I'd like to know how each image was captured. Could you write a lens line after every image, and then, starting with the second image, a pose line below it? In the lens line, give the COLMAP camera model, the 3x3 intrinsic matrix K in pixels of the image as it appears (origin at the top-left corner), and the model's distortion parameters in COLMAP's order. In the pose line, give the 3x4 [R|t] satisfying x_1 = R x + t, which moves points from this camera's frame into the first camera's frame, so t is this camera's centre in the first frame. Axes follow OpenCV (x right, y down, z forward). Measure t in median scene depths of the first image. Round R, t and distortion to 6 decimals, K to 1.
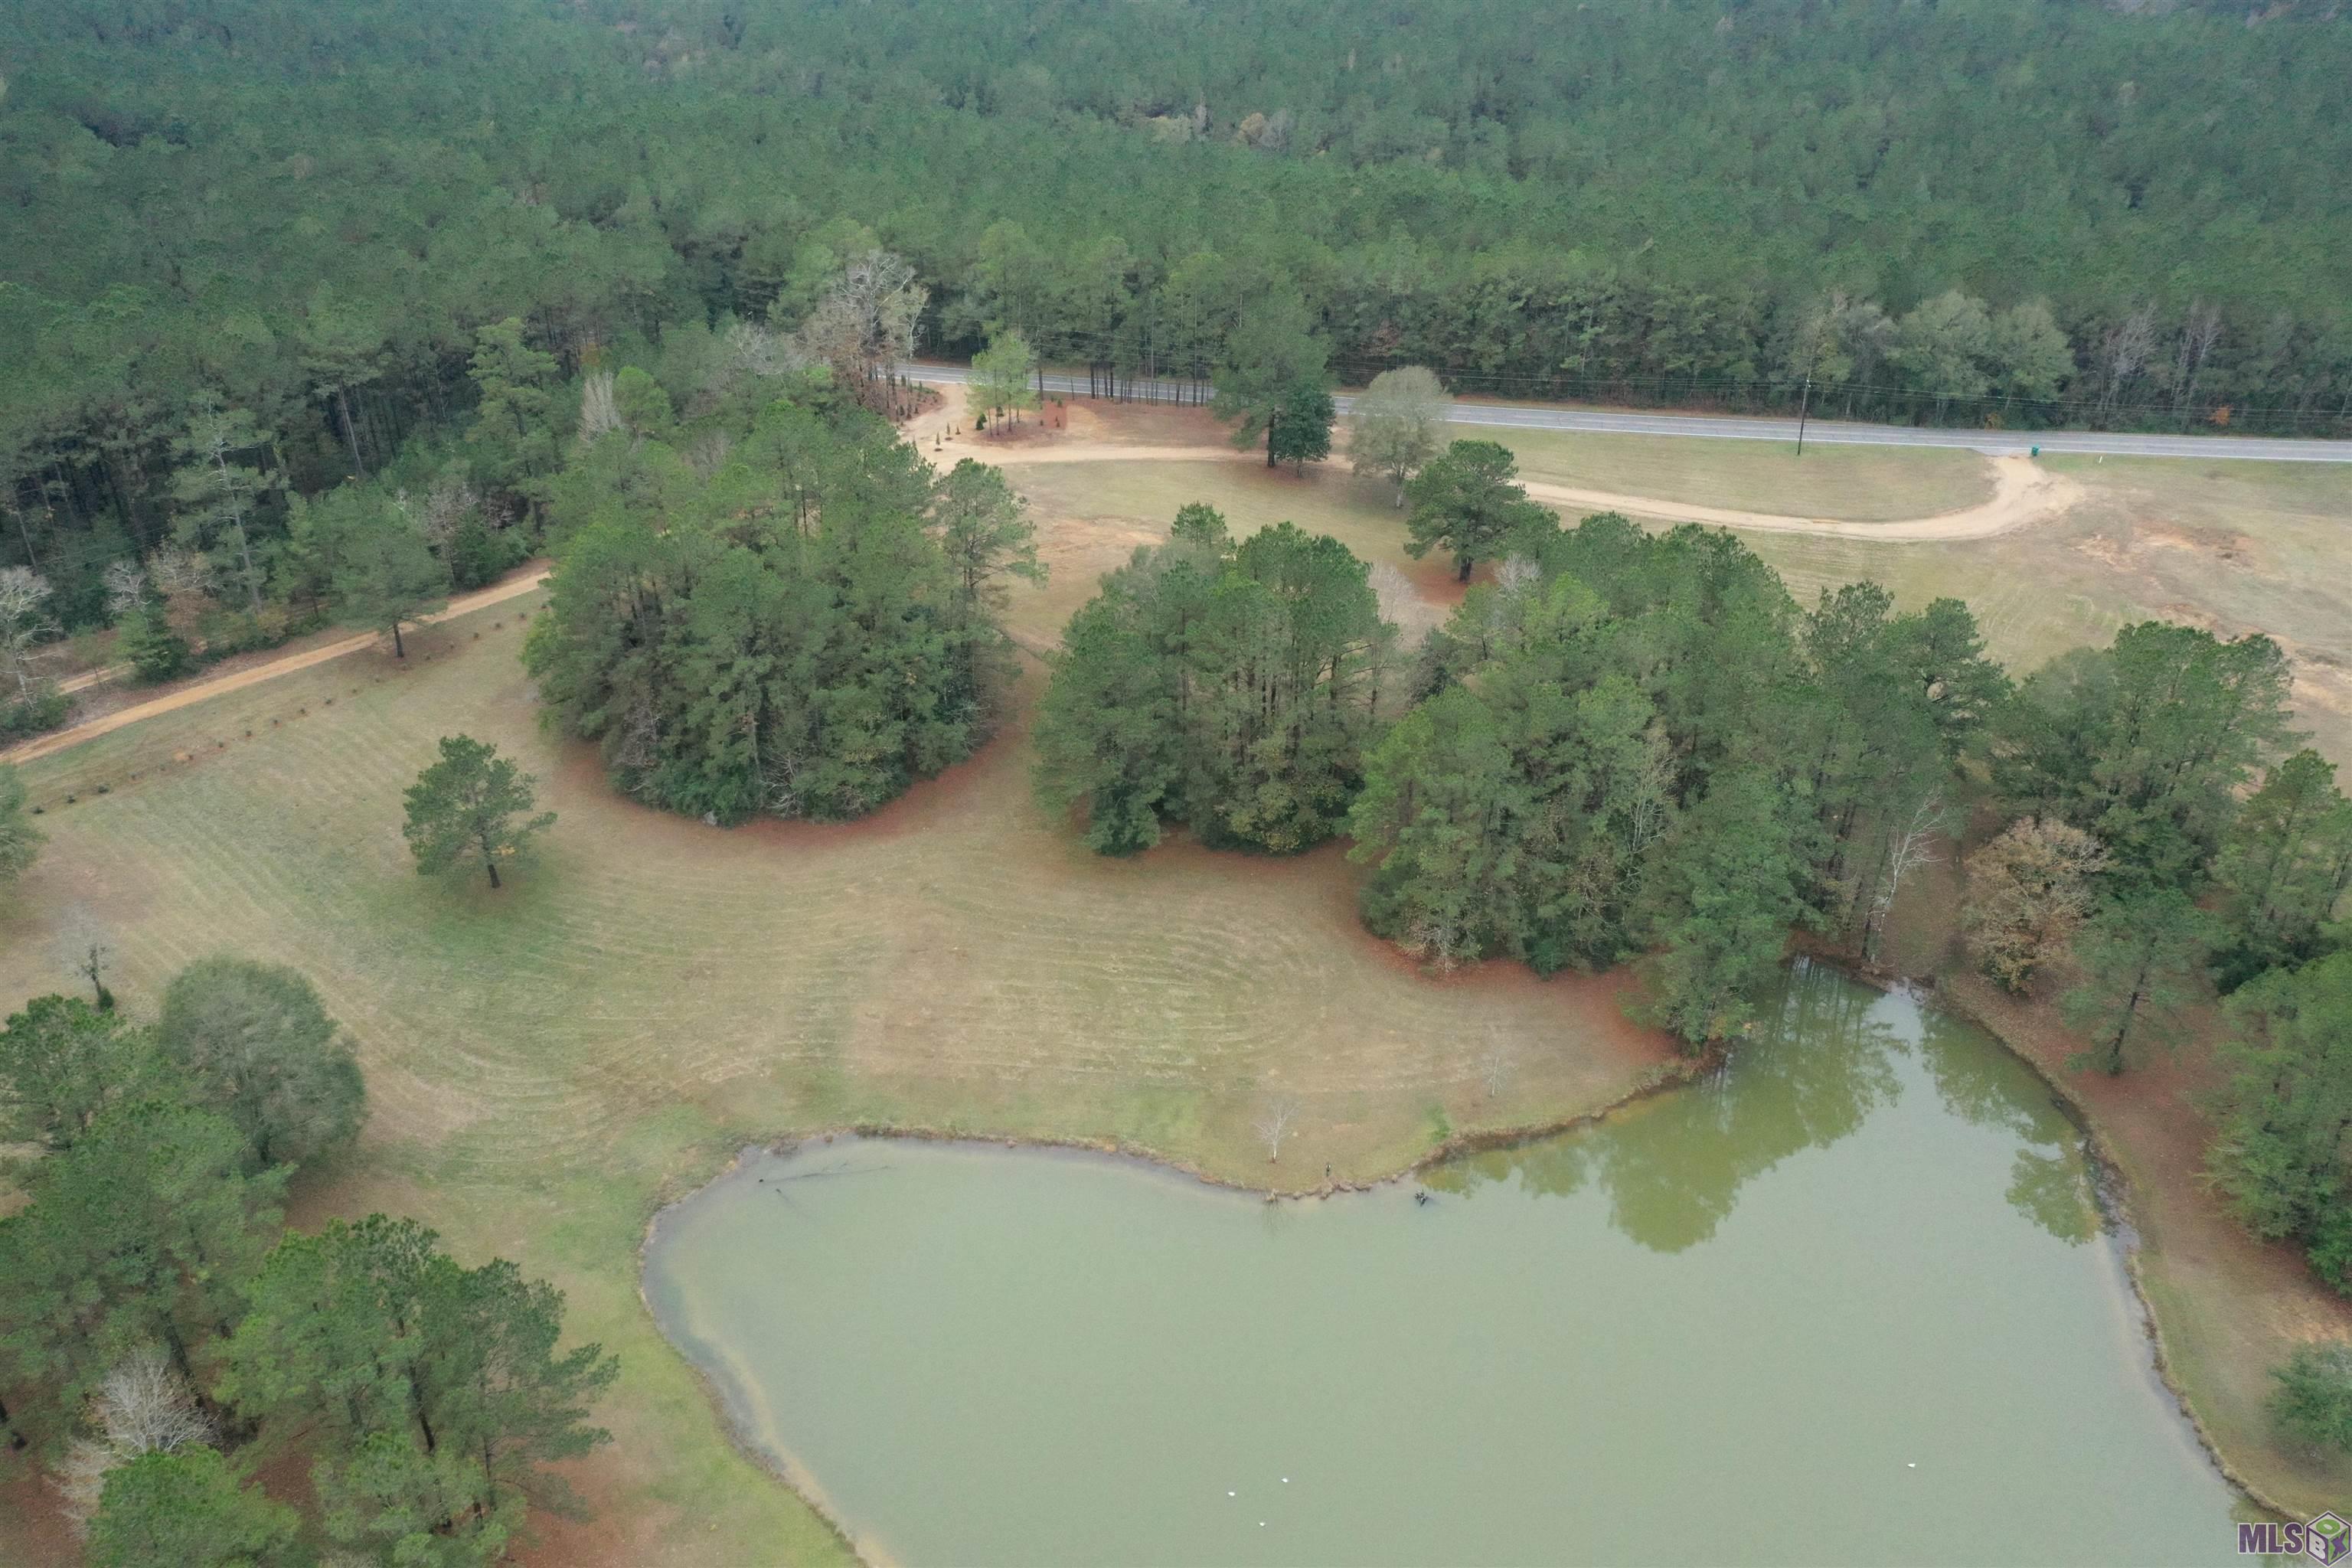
lens RADIAL K [[1818.8, 0, 1180.9], [0, 1818.8, 785.7], [0, 0, 1]] dist [-0.007318, -0.004932]
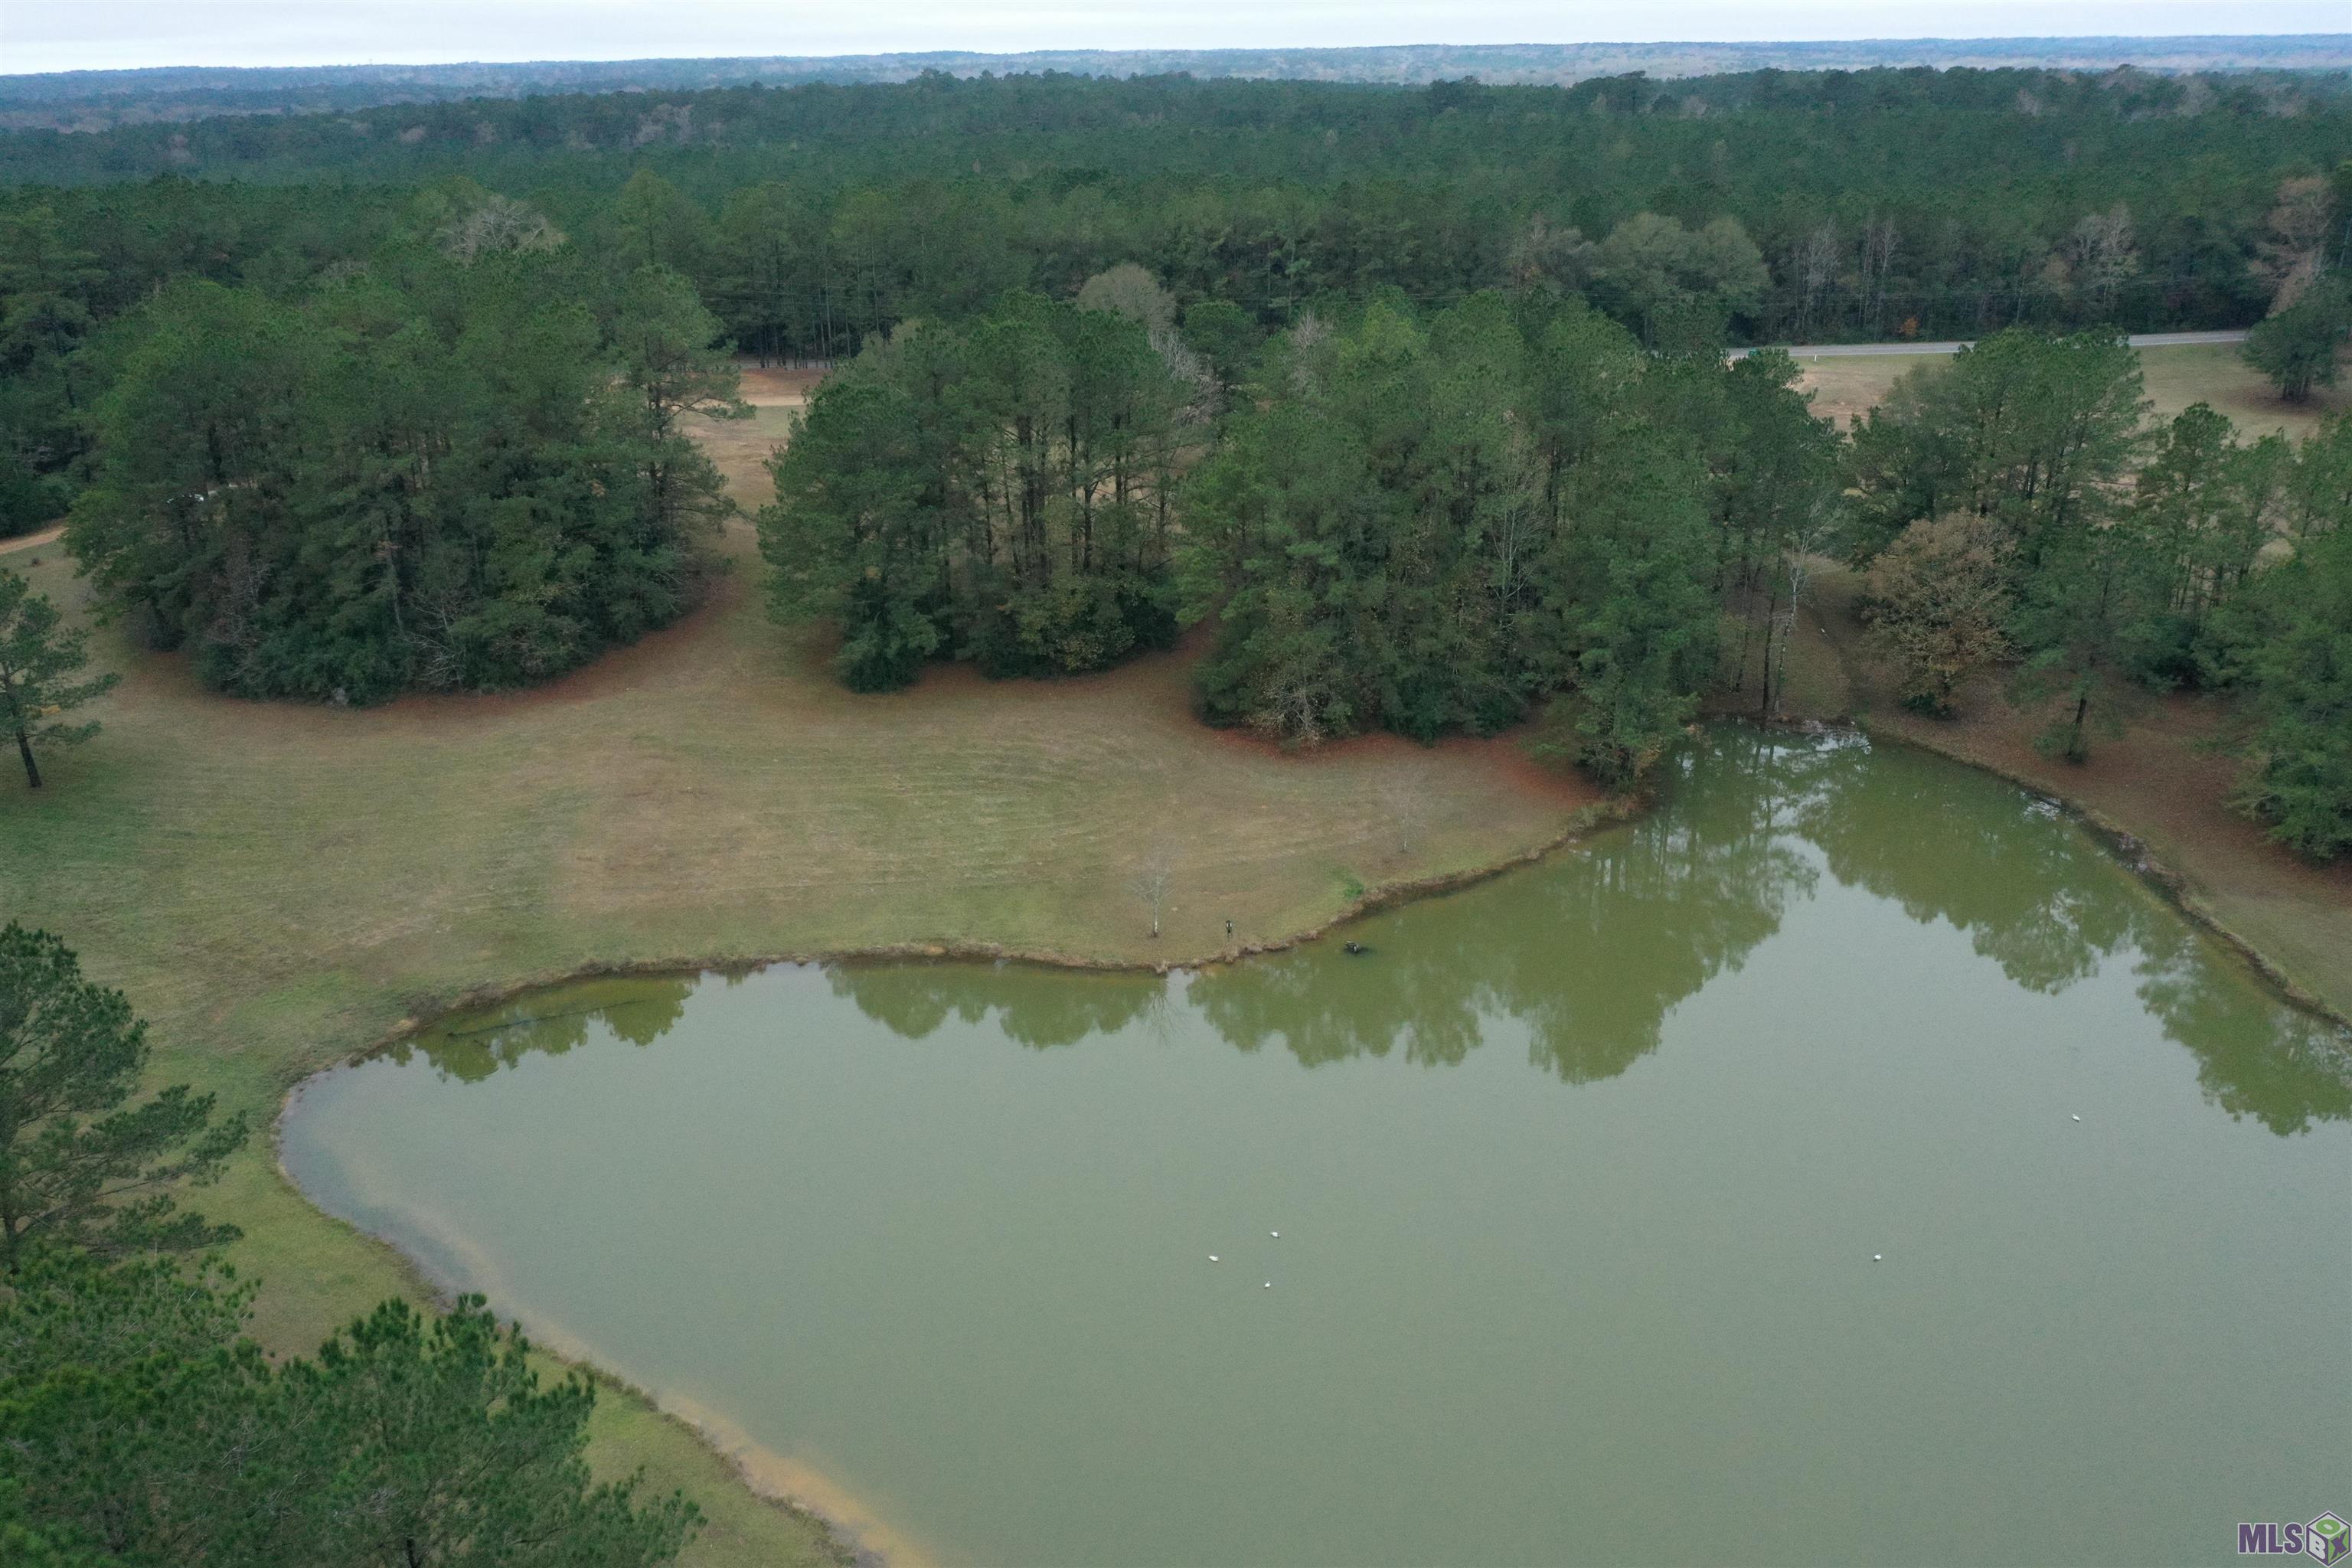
lens RADIAL K [[1818.8, 0, 1169.5], [0, 1818.8, 787.9], [0, 0, 1]] dist [-0.007318, -0.004932]
pose [[0.976966, -0.090683, 0.193168, -0.073078], [0.117313, 0.984390, -0.131201, 0.212311], [-0.178255, 0.150840, 0.972354, 0.212941]]
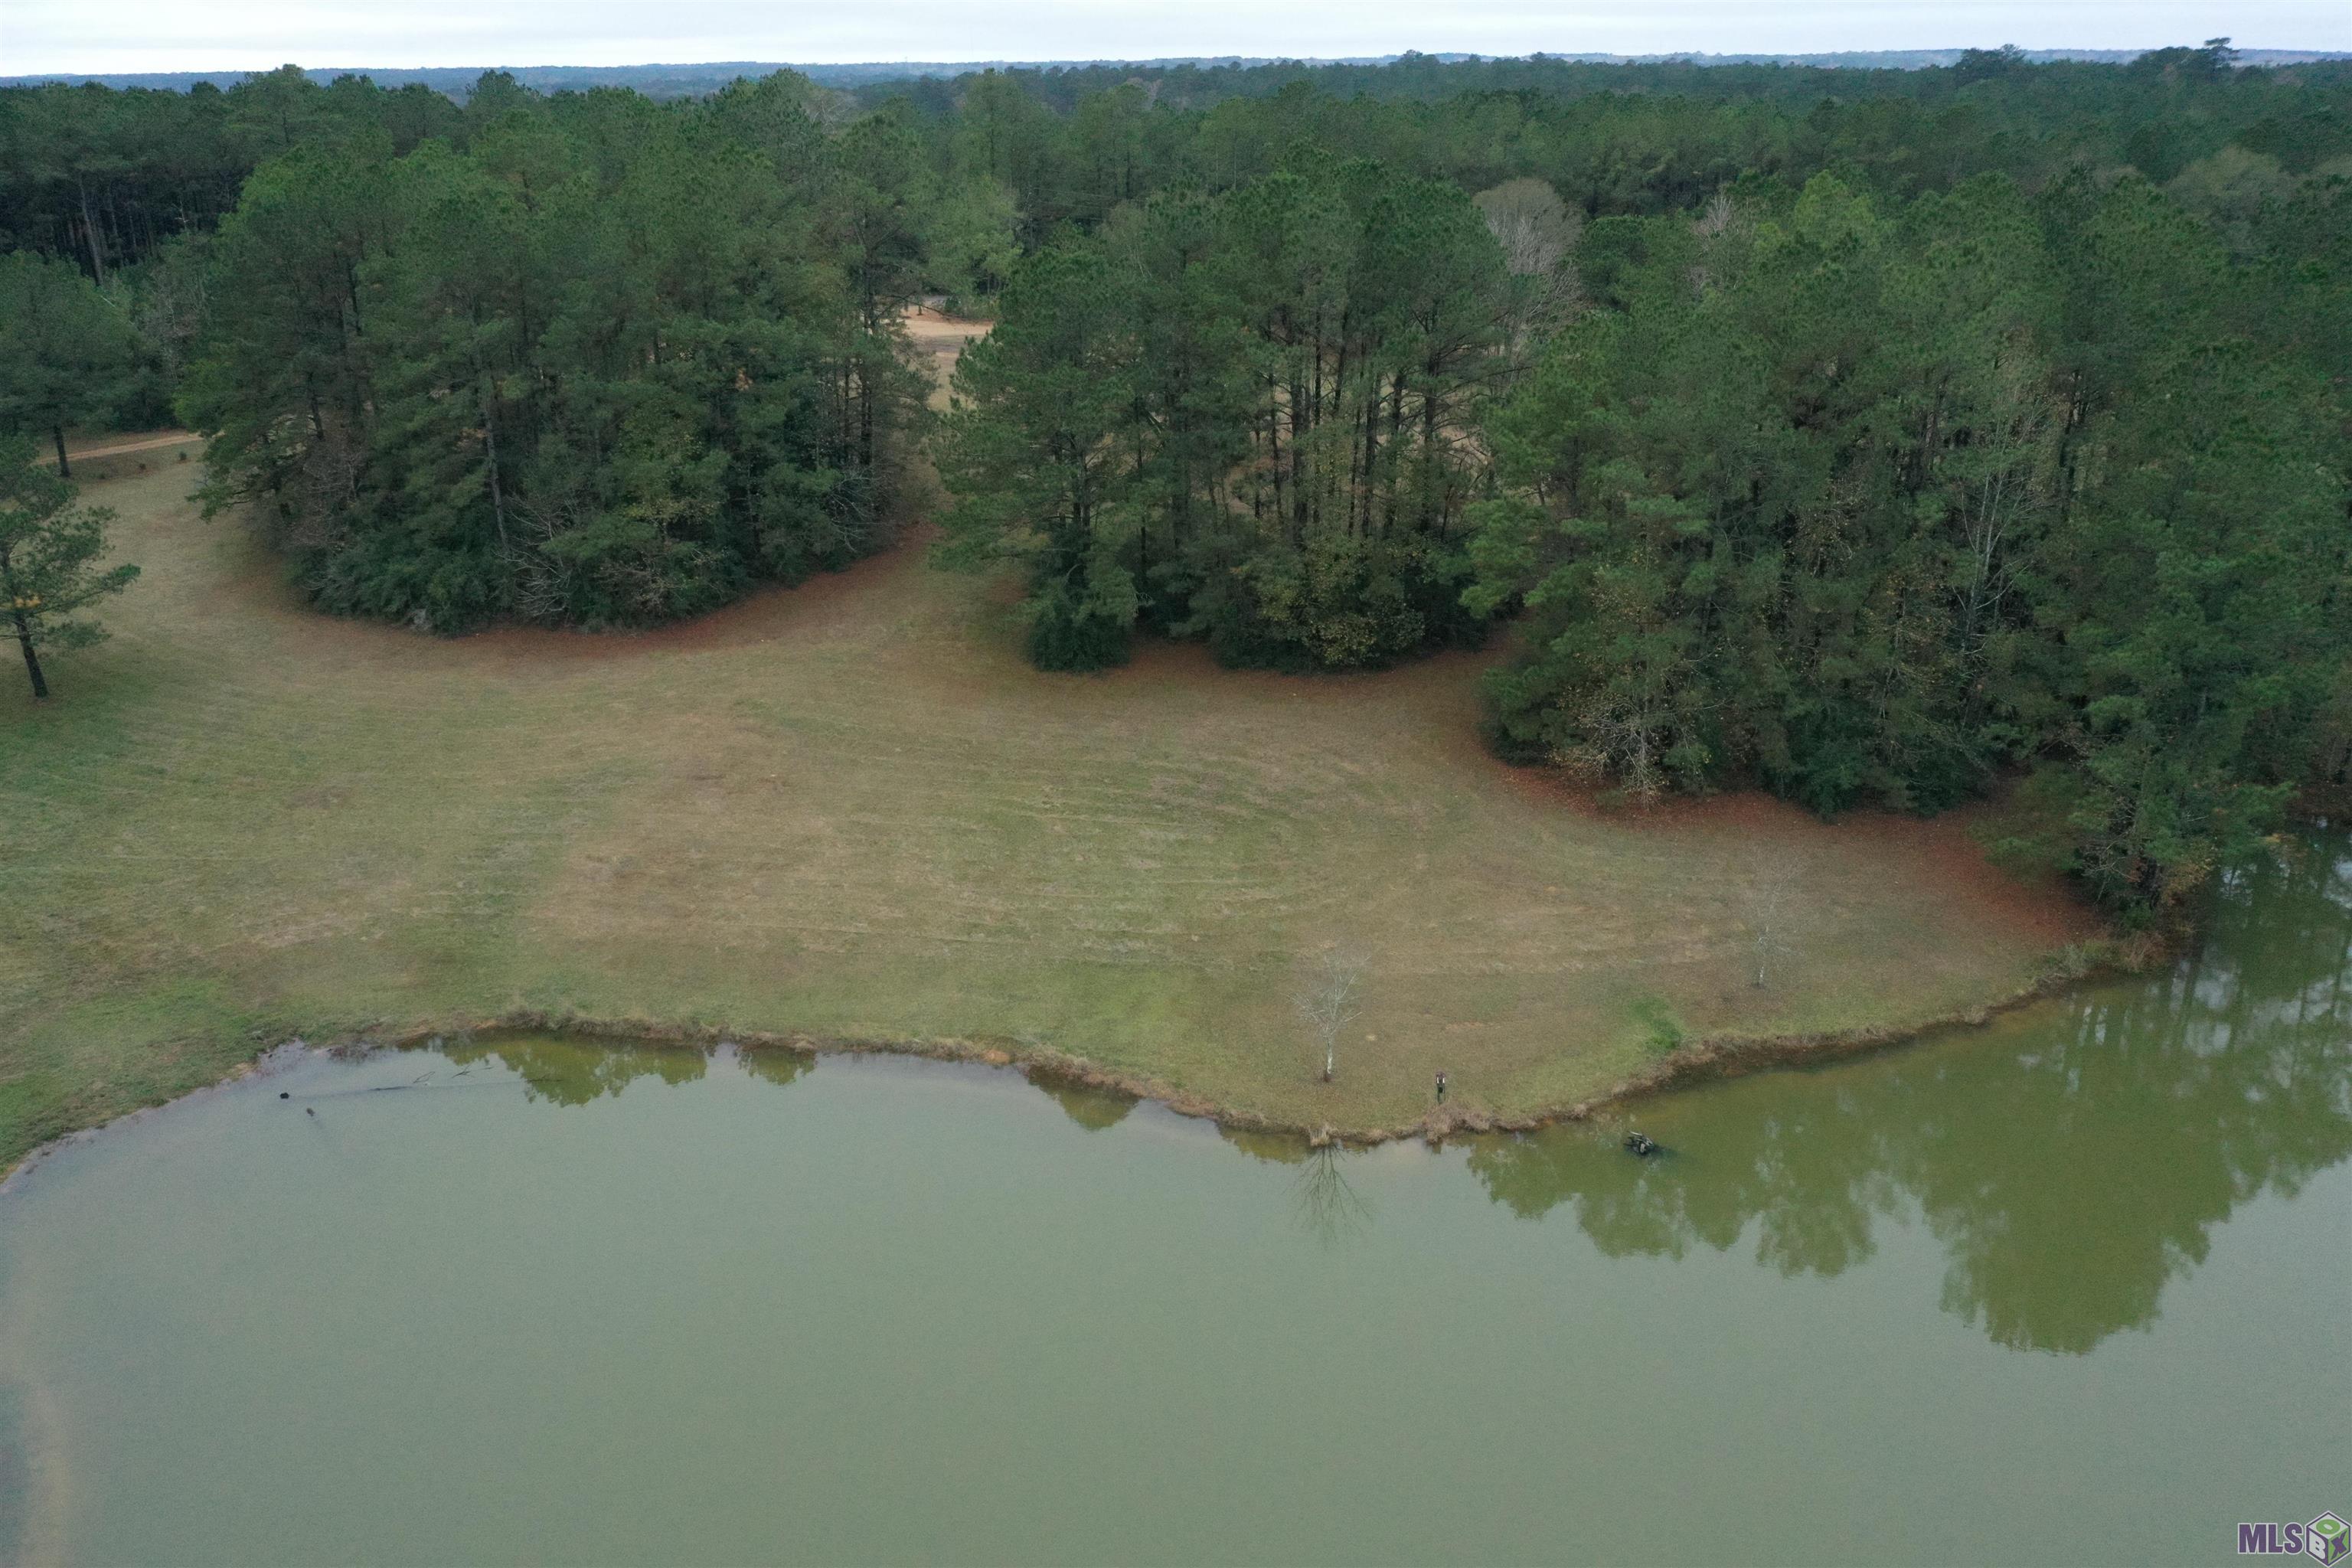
lens RADIAL K [[1818.8, 0, 1180.8], [0, 1818.8, 786.1], [0, 0, 1]] dist [-0.007318, -0.004932]
pose [[0.999292, 0.009400, -0.036438, 0.024996], [-0.014666, 0.989018, -0.147065, 0.173366], [0.034655, 0.147496, 0.988455, 0.434994]]
